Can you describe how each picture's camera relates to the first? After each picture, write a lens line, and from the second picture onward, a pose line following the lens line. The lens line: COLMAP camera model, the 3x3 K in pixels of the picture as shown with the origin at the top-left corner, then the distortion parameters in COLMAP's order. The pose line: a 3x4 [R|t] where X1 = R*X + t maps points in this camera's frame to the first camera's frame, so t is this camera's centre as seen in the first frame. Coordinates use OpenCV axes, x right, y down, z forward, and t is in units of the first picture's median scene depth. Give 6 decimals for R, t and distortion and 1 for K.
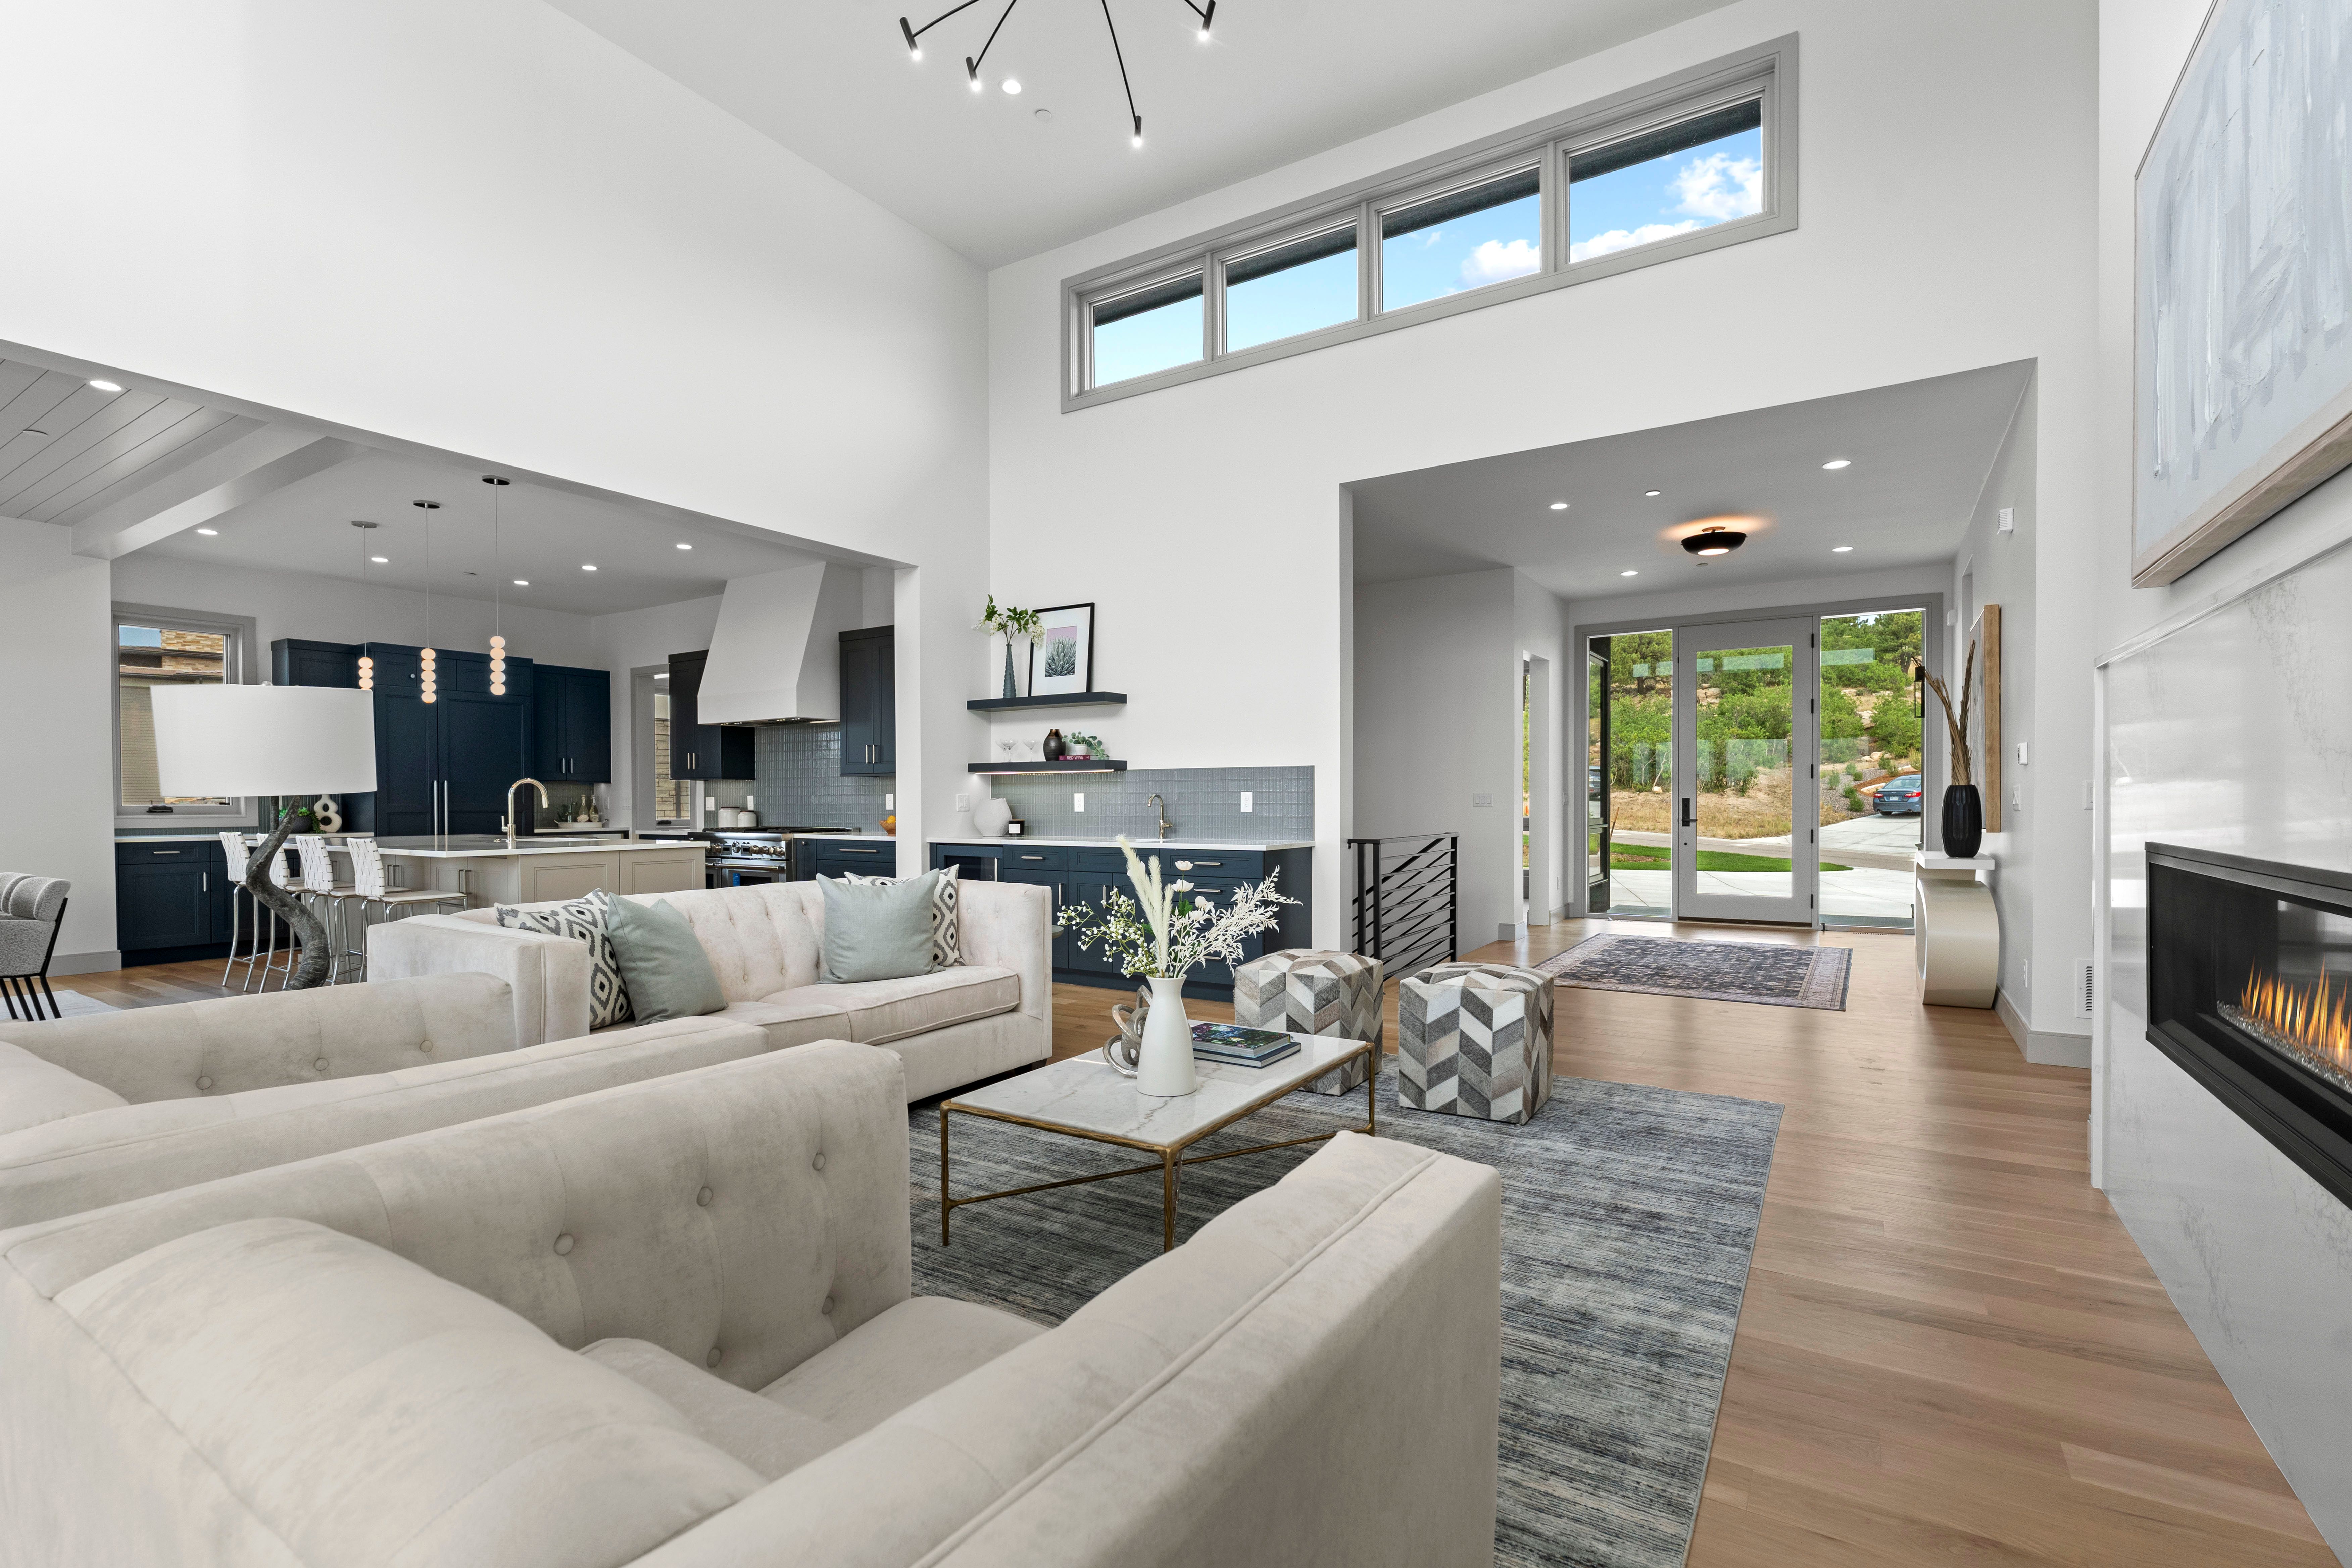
lens RADIAL K [[1057.9, 0, 1177.1], [0, 1057.9, 810.1], [0, 0, 1]] dist [-0.006707, 0.000556]
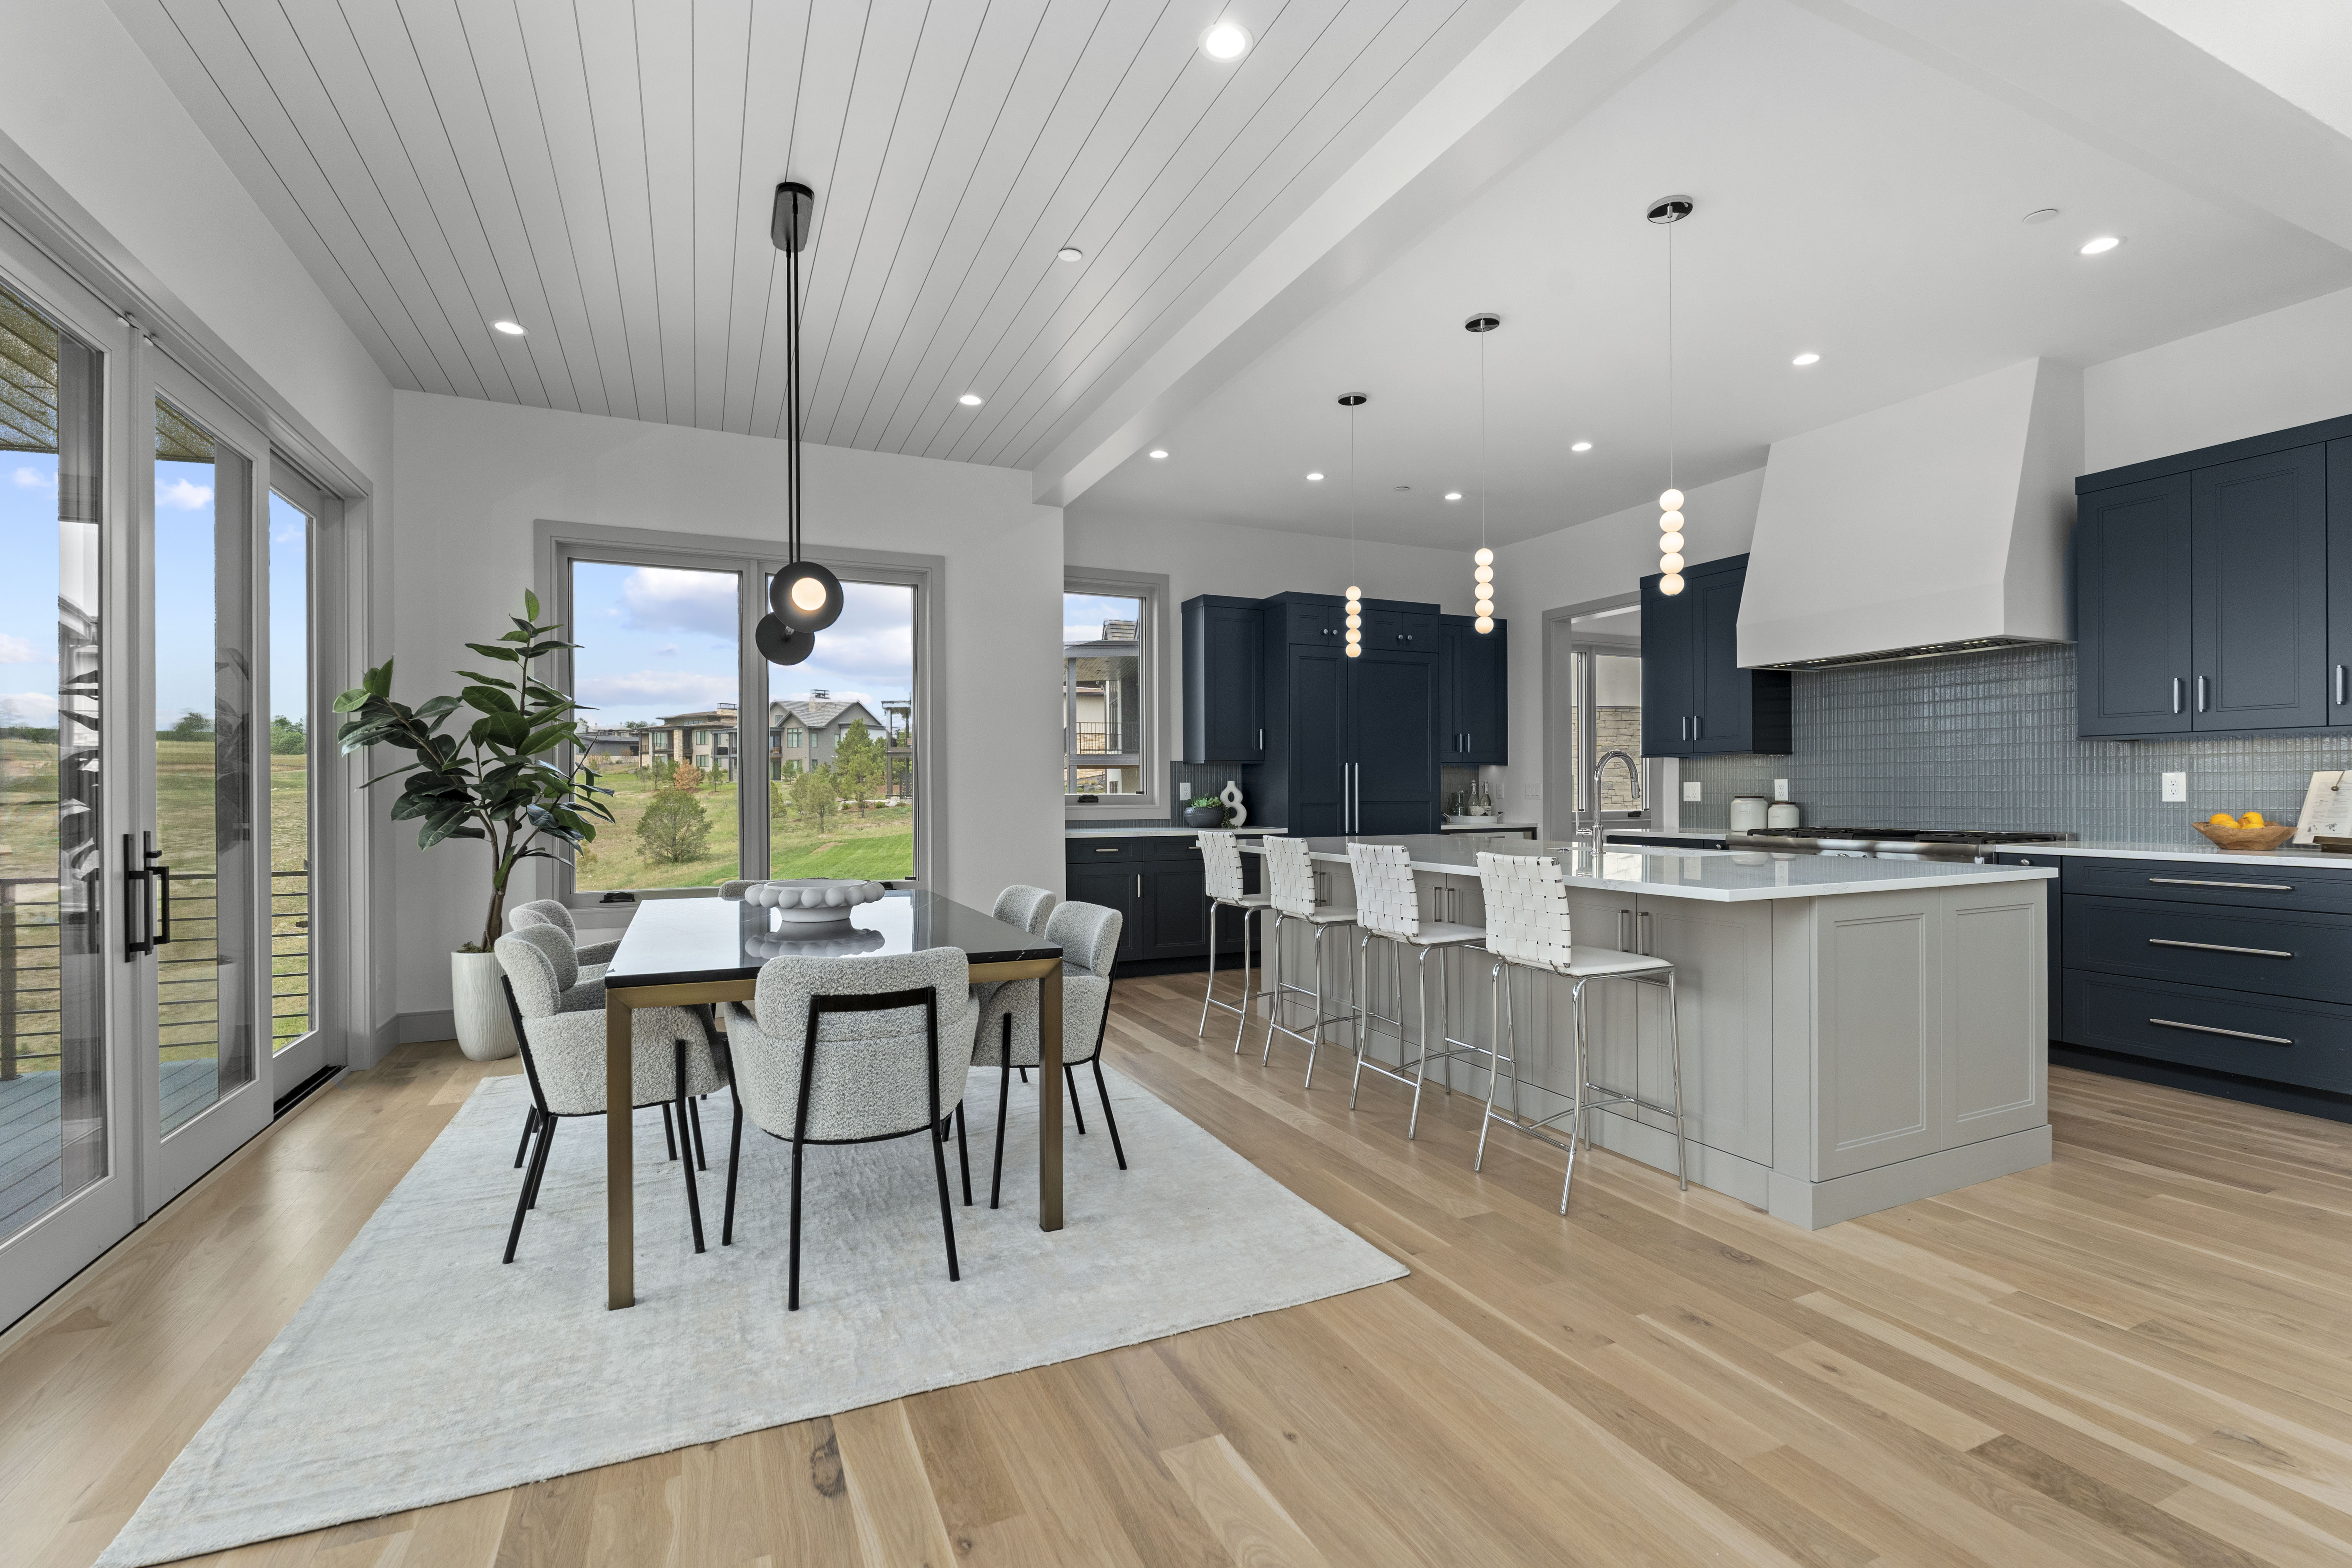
lens RADIAL K [[1046.2, 0, 1176.4], [0, 1046.2, 791.2], [0, 0, 1]] dist [-0.008588, 0.001333]
pose [[0.839458, -0.001500, -0.543422, -0.477829], [-0.002625, 0.999973, -0.006816, -0.001197], [0.543418, 0.007148, 0.839432, 0.339323]]
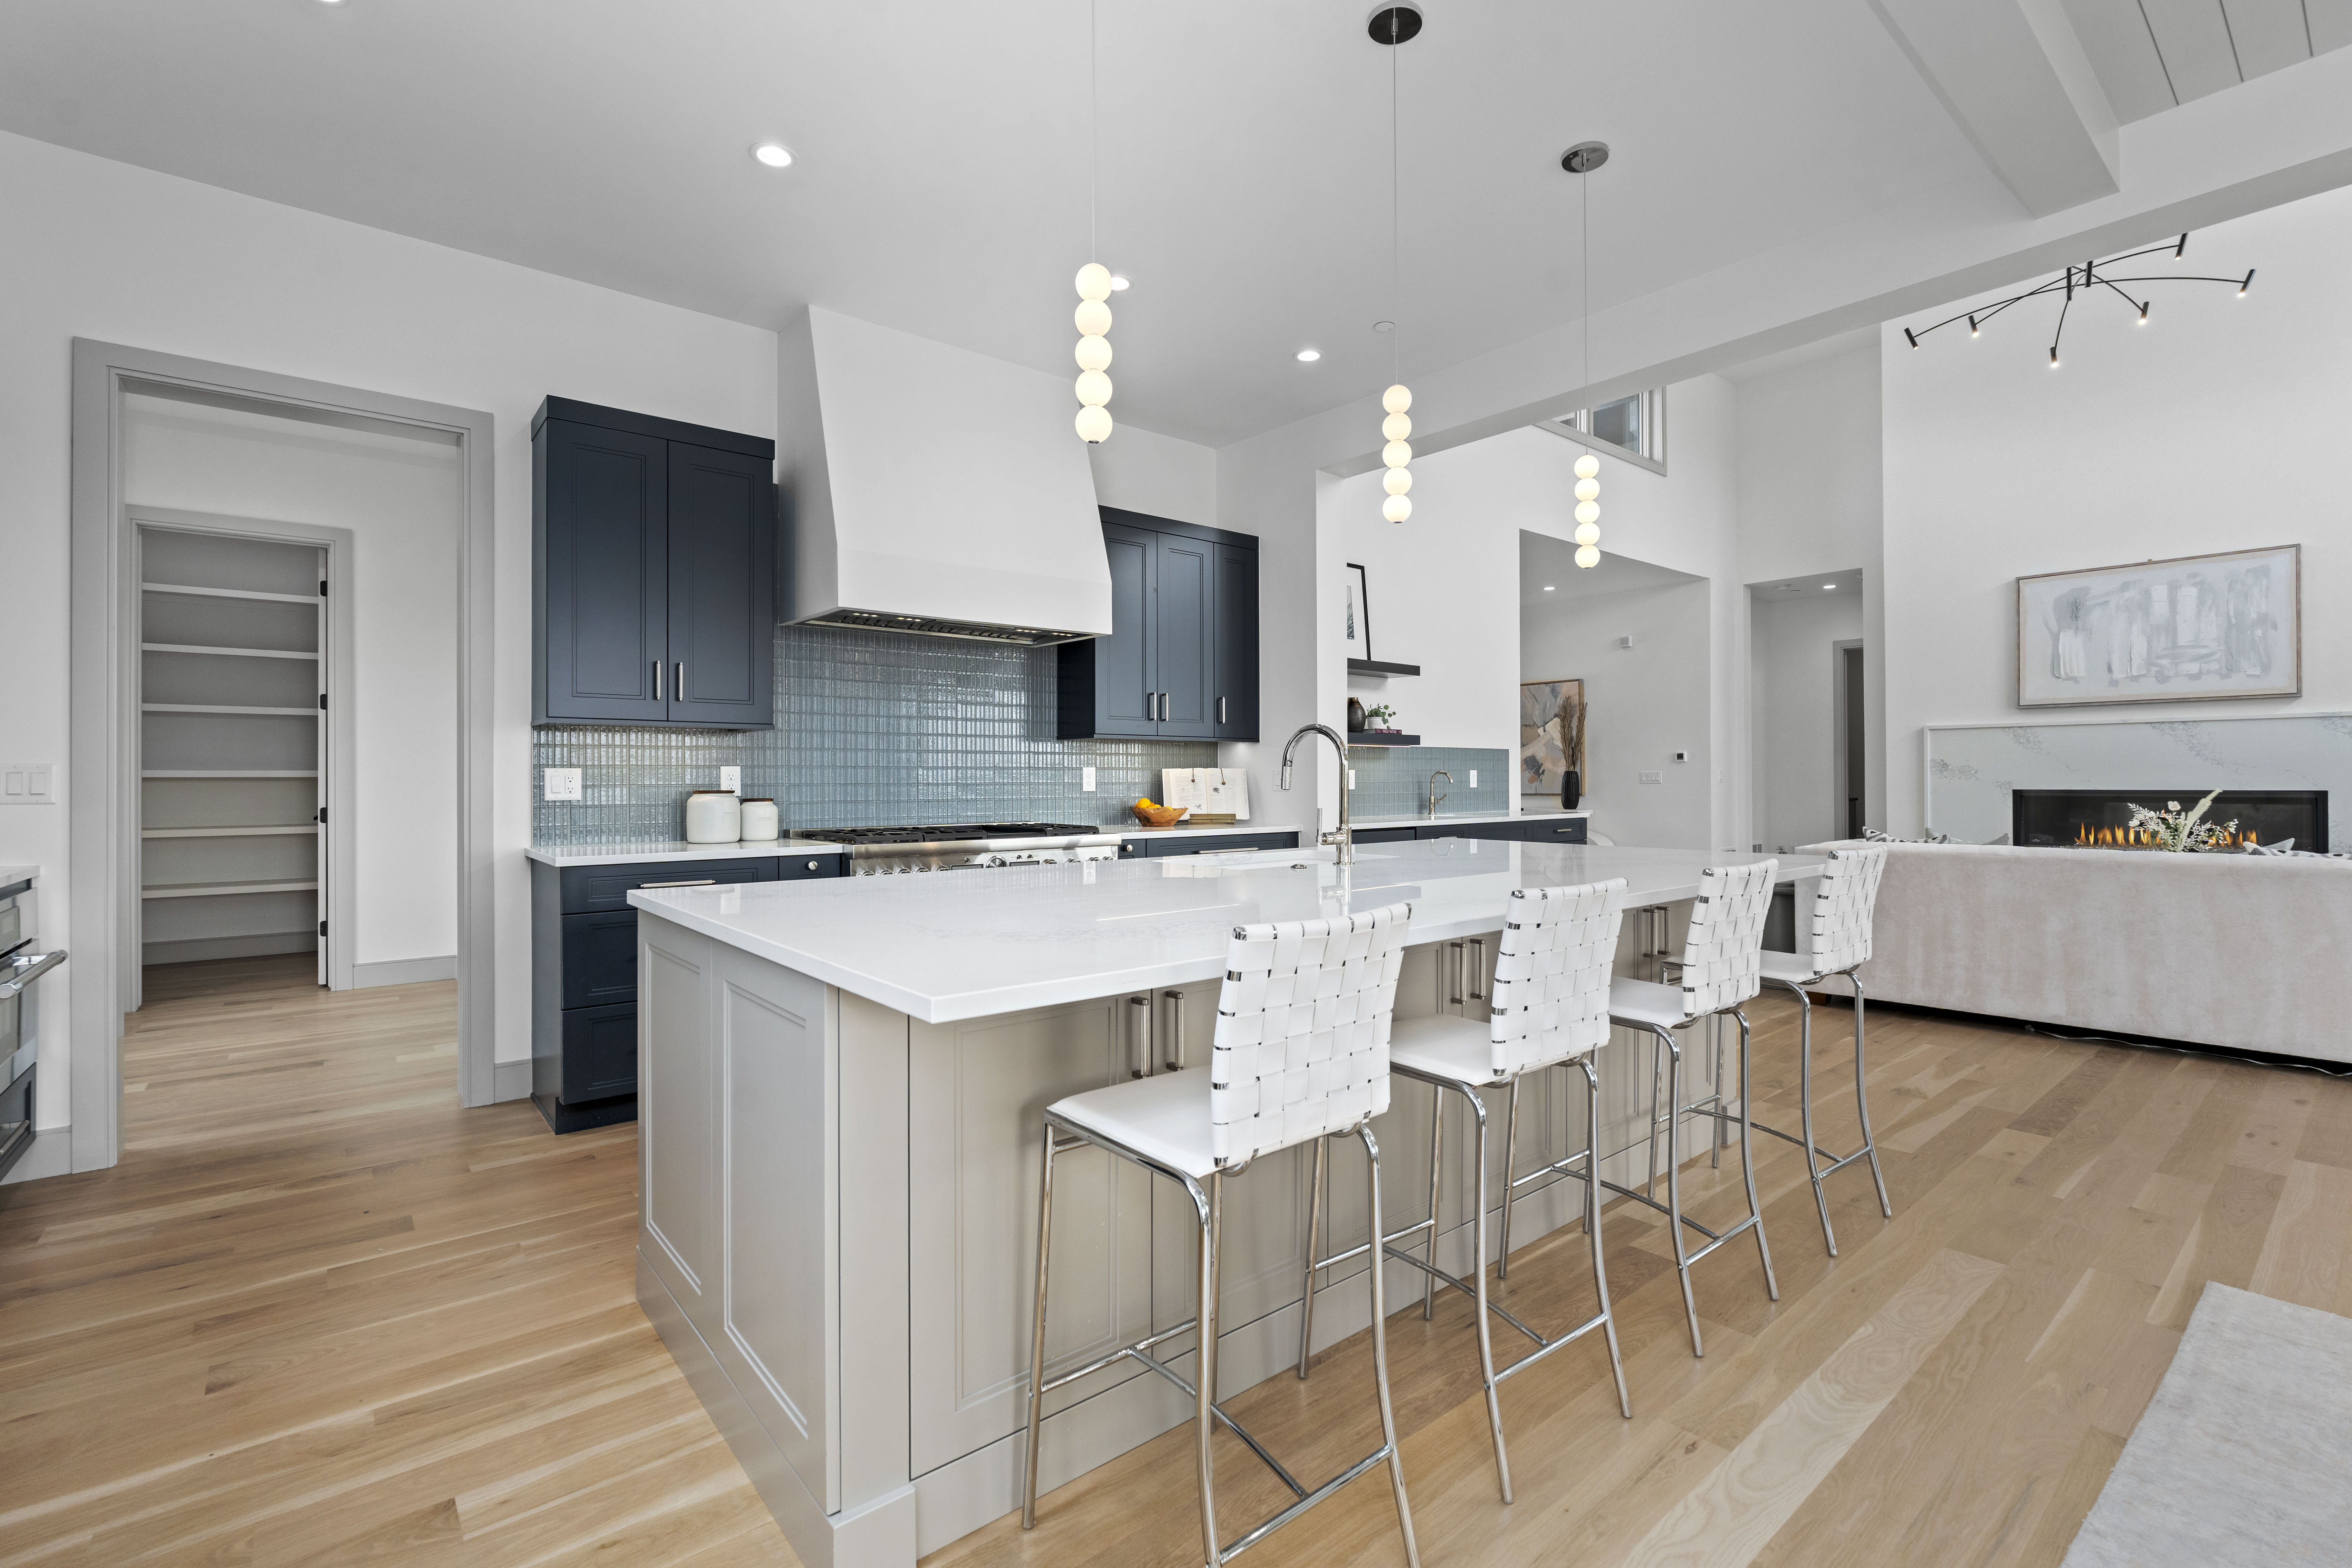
lens RADIAL K [[1045.2, 0, 1177.6], [0, 1045.2, 775.4], [0, 0, 1]] dist [-0.008237, 0.001072]
pose [[0.305756, 0.006828, 0.952085, -1.003241], [0.012097, 0.999866, -0.011056, -0.002887], [-0.952033, 0.014898, 0.305633, 0.872936]]
